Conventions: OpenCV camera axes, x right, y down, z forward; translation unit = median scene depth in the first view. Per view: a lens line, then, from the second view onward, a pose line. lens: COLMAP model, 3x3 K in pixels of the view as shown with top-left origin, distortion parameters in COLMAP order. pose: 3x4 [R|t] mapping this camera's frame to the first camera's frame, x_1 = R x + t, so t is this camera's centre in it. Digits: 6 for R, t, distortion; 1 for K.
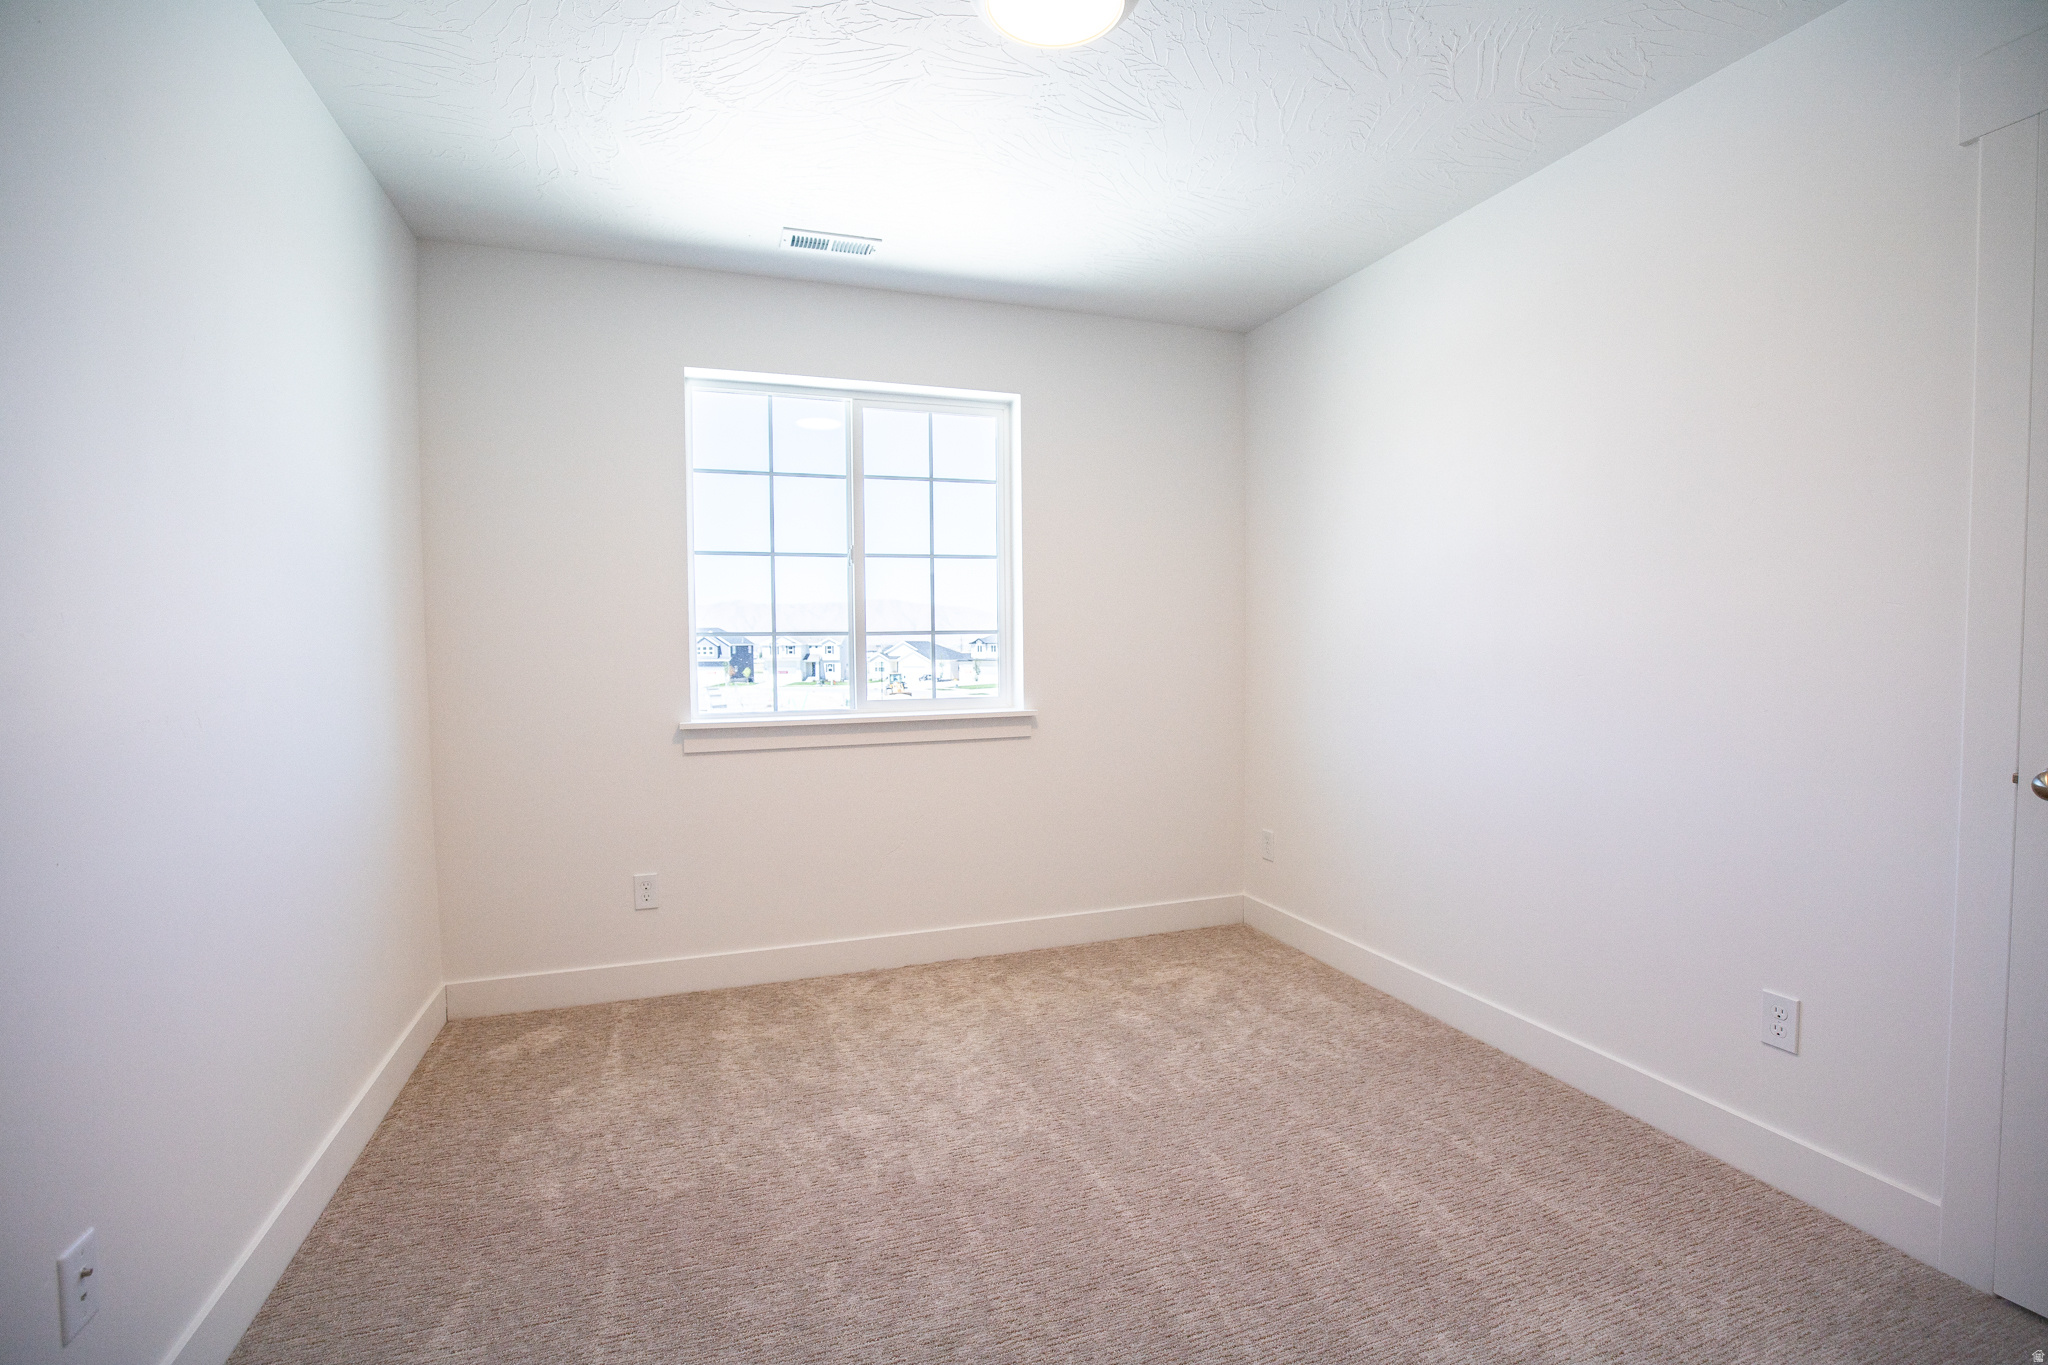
lens RADIAL K [[977.0, 0, 1027.0], [0, 977.0, 683.7], [0, 0, 1]] dist [-0.004617, 0.000067]
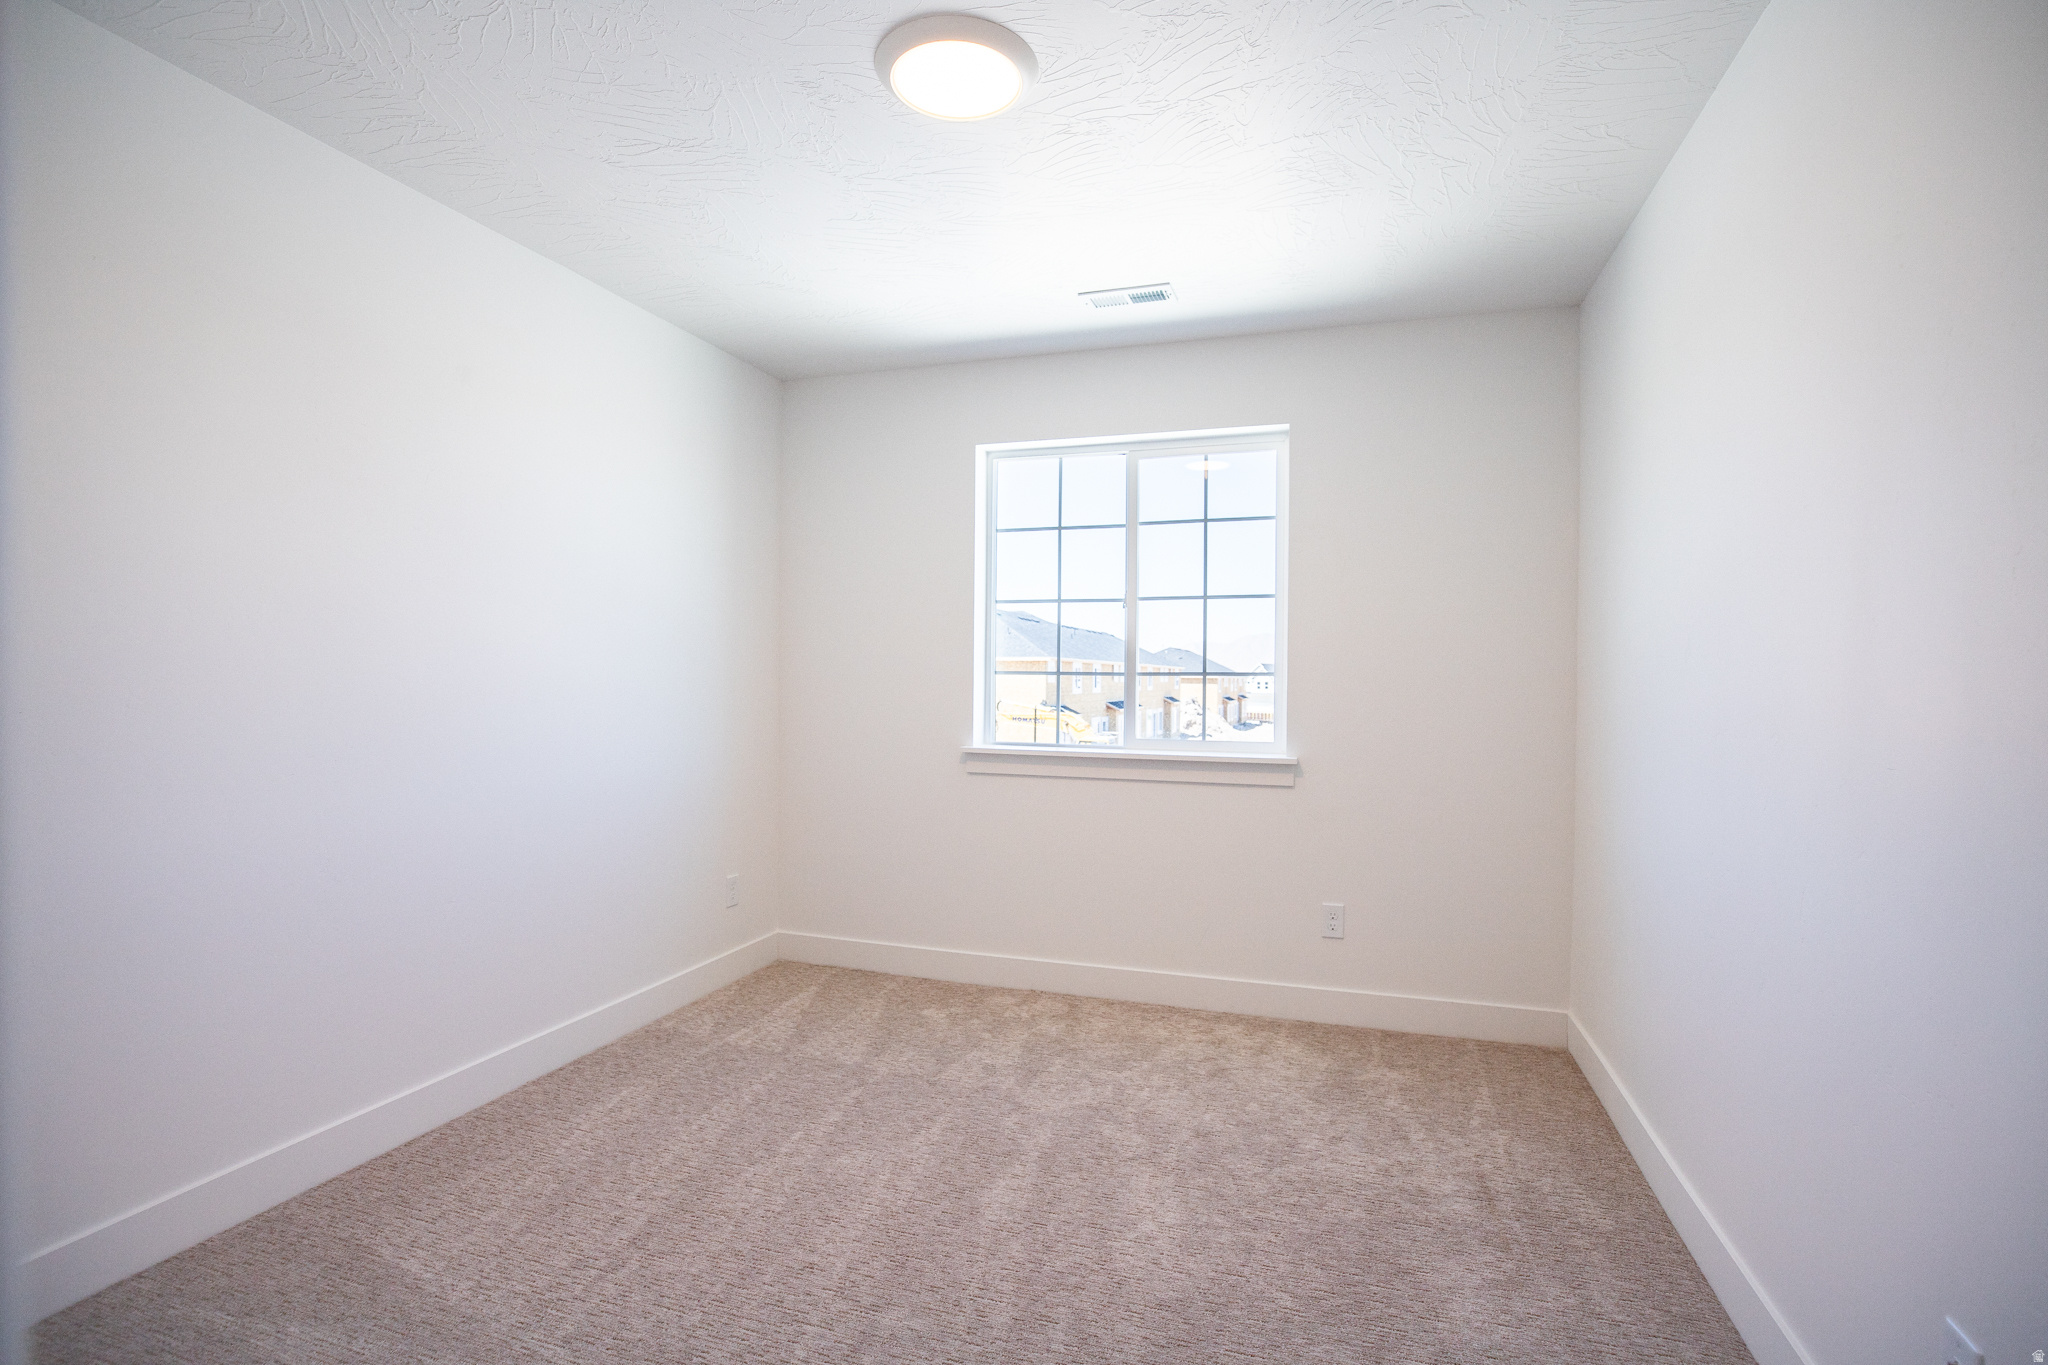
lens RADIAL K [[967.7, 0, 1025.3], [0, 967.7, 679.1], [0, 0, 1]] dist [0.003906, 0.000087]
pose [[0.791743, 0.017945, -0.610591, 0.372073], [-0.043410, 0.998694, -0.026938, -0.012292], [0.609310, 0.047833, 0.791488, 0.114323]]
